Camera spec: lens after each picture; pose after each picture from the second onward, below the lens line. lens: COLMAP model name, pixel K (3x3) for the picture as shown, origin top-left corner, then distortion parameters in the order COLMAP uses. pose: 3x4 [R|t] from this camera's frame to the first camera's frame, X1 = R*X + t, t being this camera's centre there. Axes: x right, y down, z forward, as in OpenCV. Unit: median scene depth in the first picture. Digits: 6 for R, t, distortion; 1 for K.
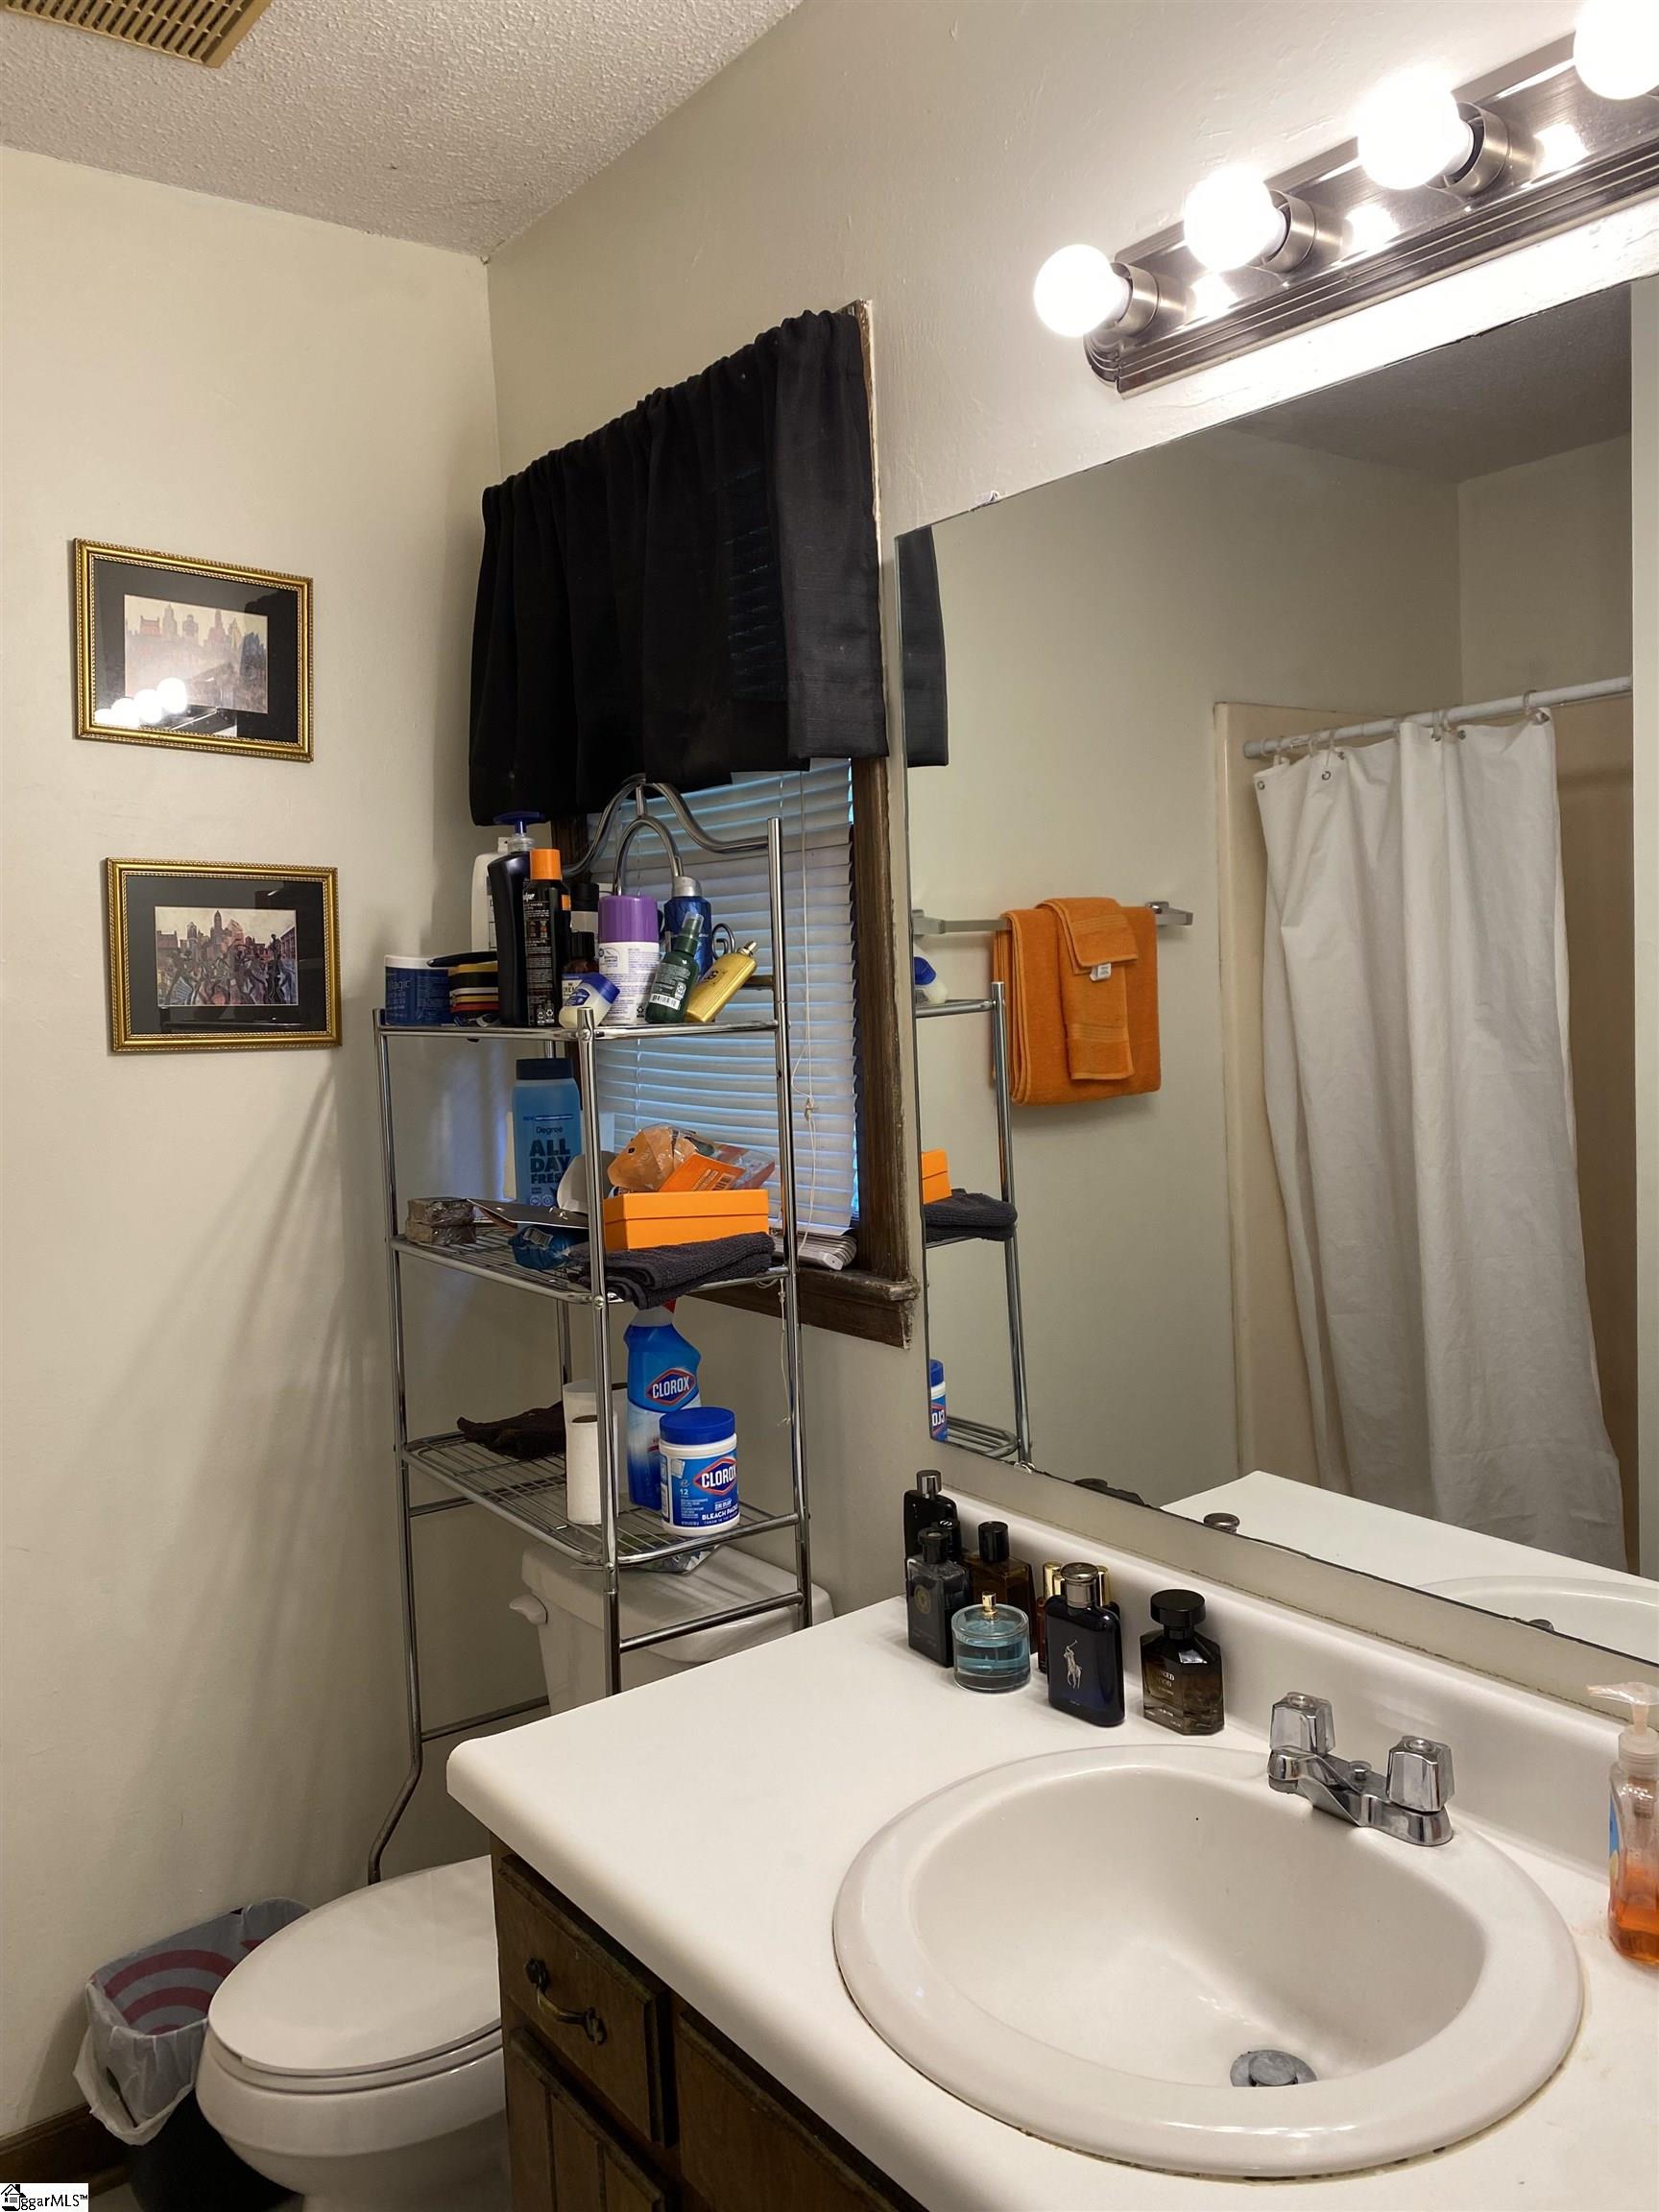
lens RADIAL K [[1655.8, 0, 834.3], [0, 1655.8, 1141.9], [0, 0, 1]] dist [0.055050, -0.057152]
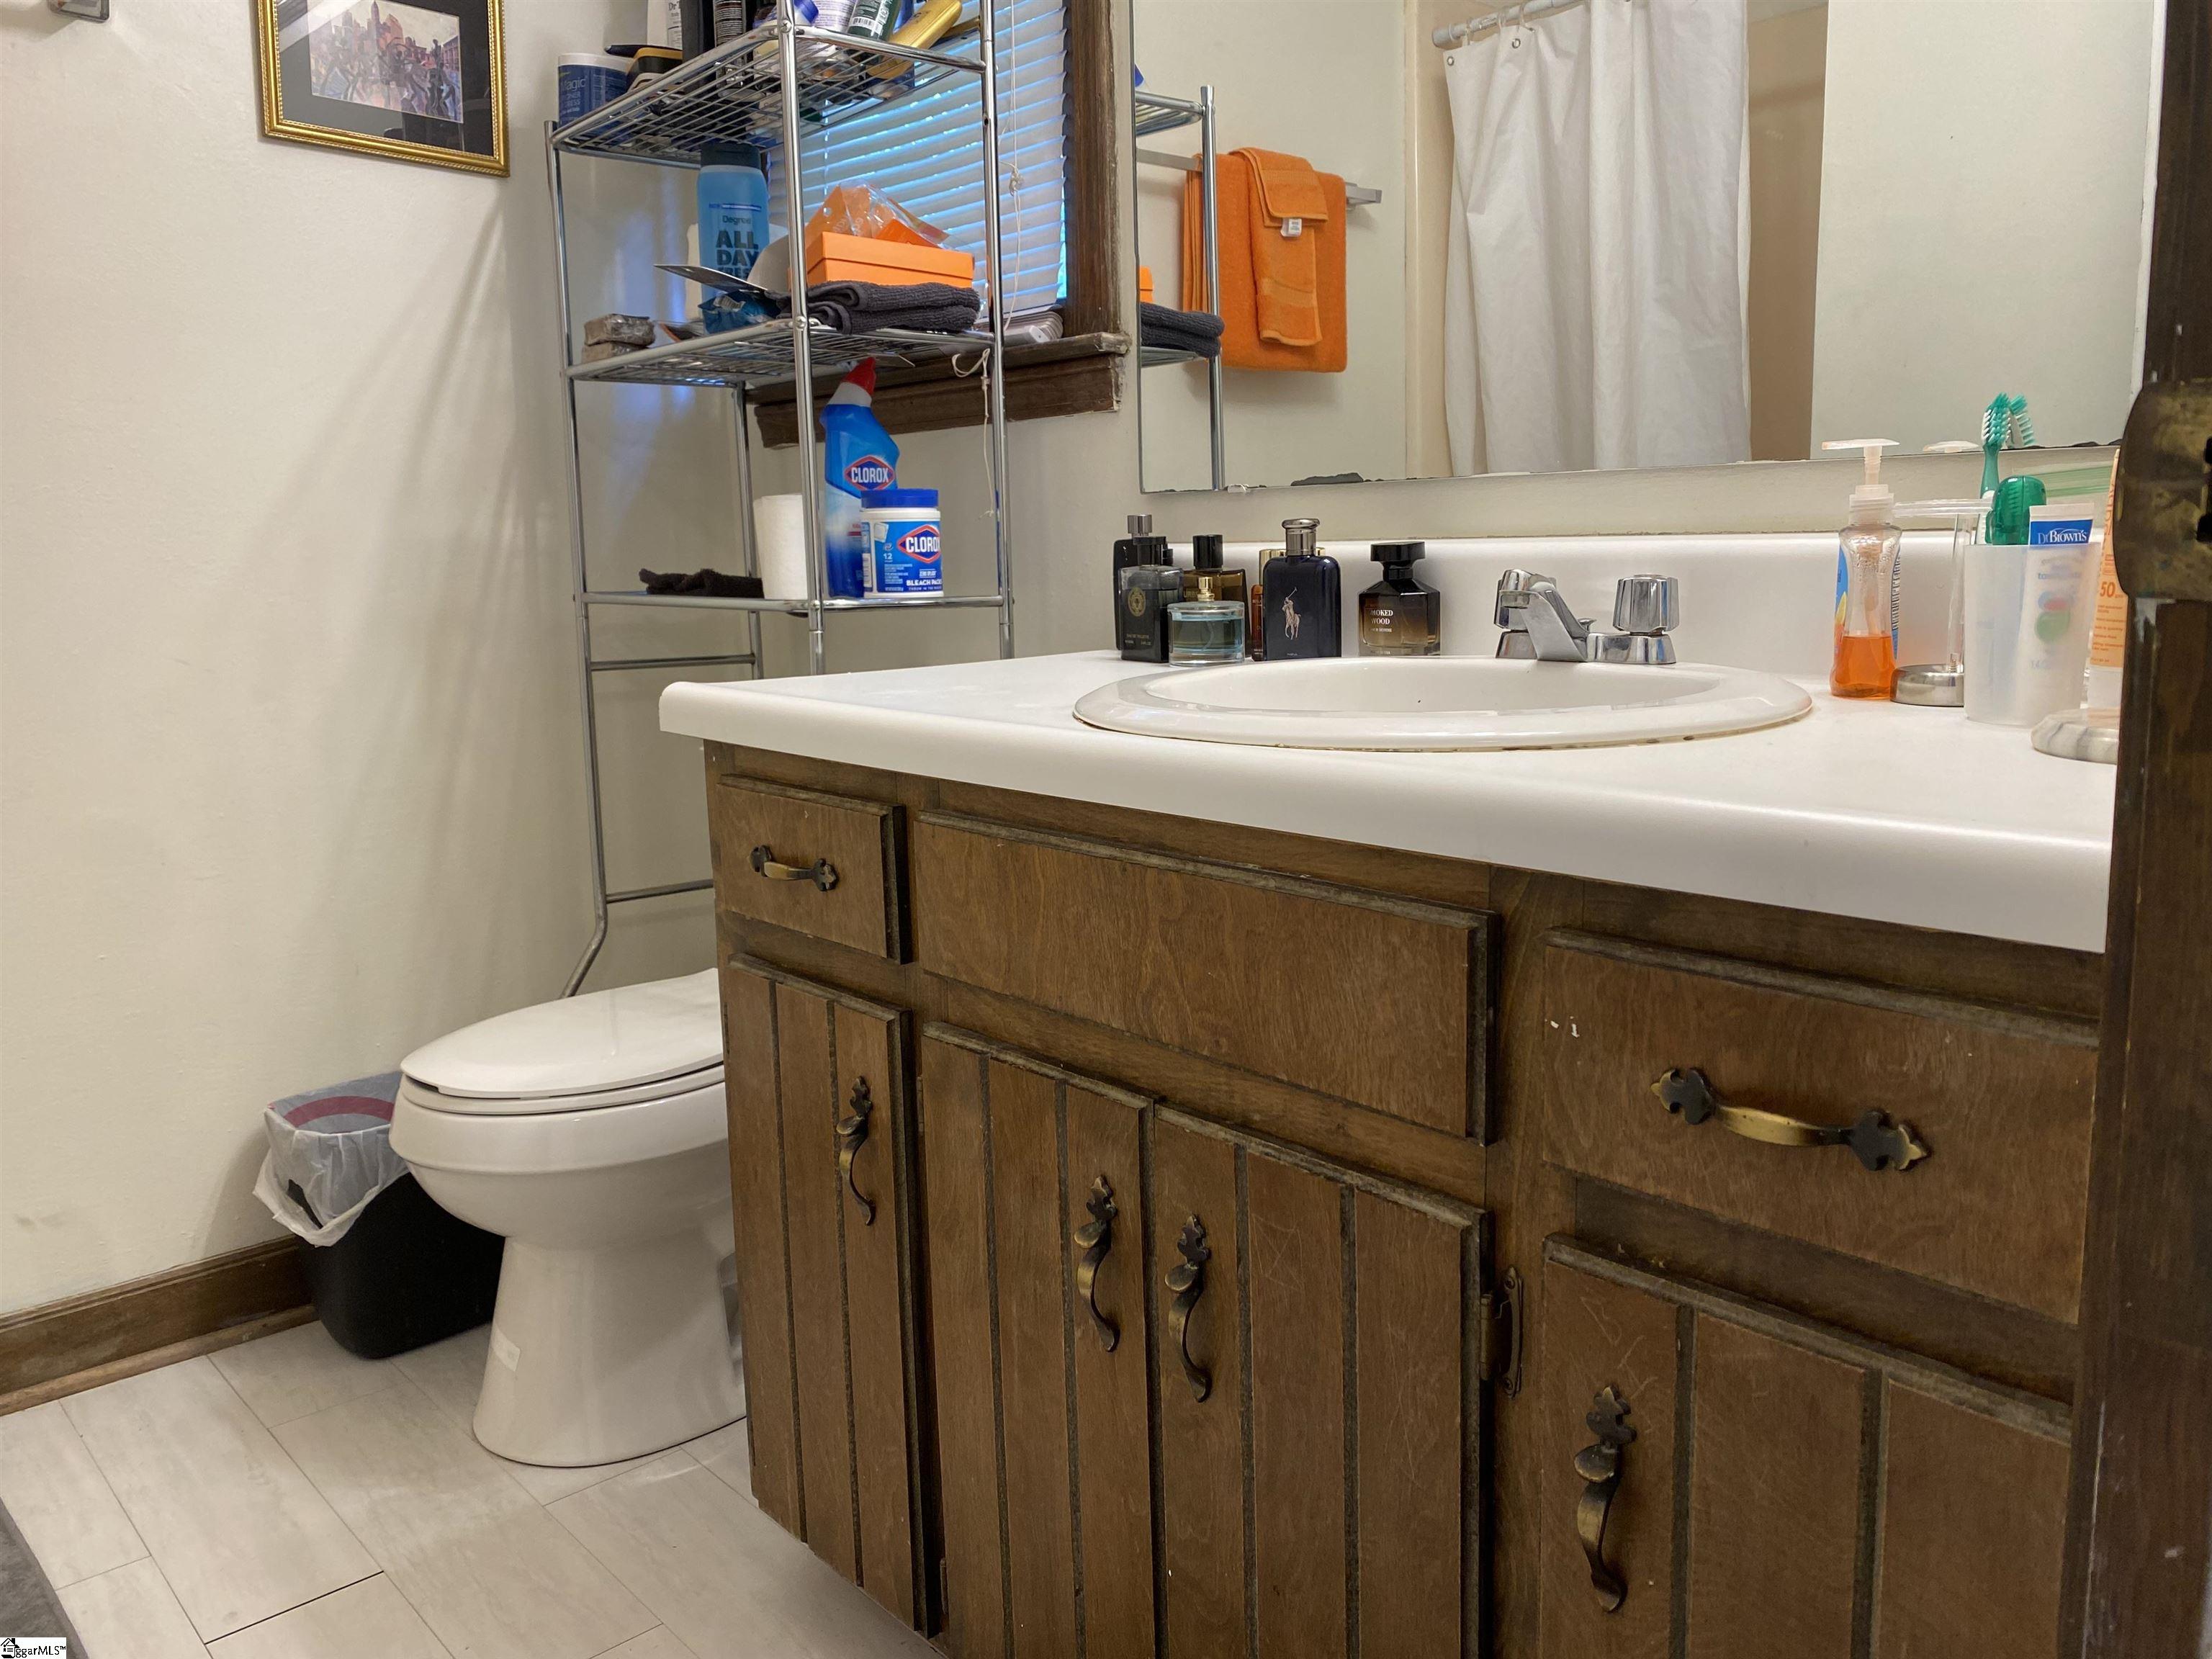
lens RADIAL K [[1666.1, 0, 1117.4], [0, 1666.1, 832.8], [0, 0, 1]] dist [0.006593, -0.004714]
pose [[0.996517, 0.002441, 0.083354, -0.031100], [-0.007540, 0.998114, 0.060916, 0.260623], [-0.083048, -0.061332, 0.994656, 0.005639]]
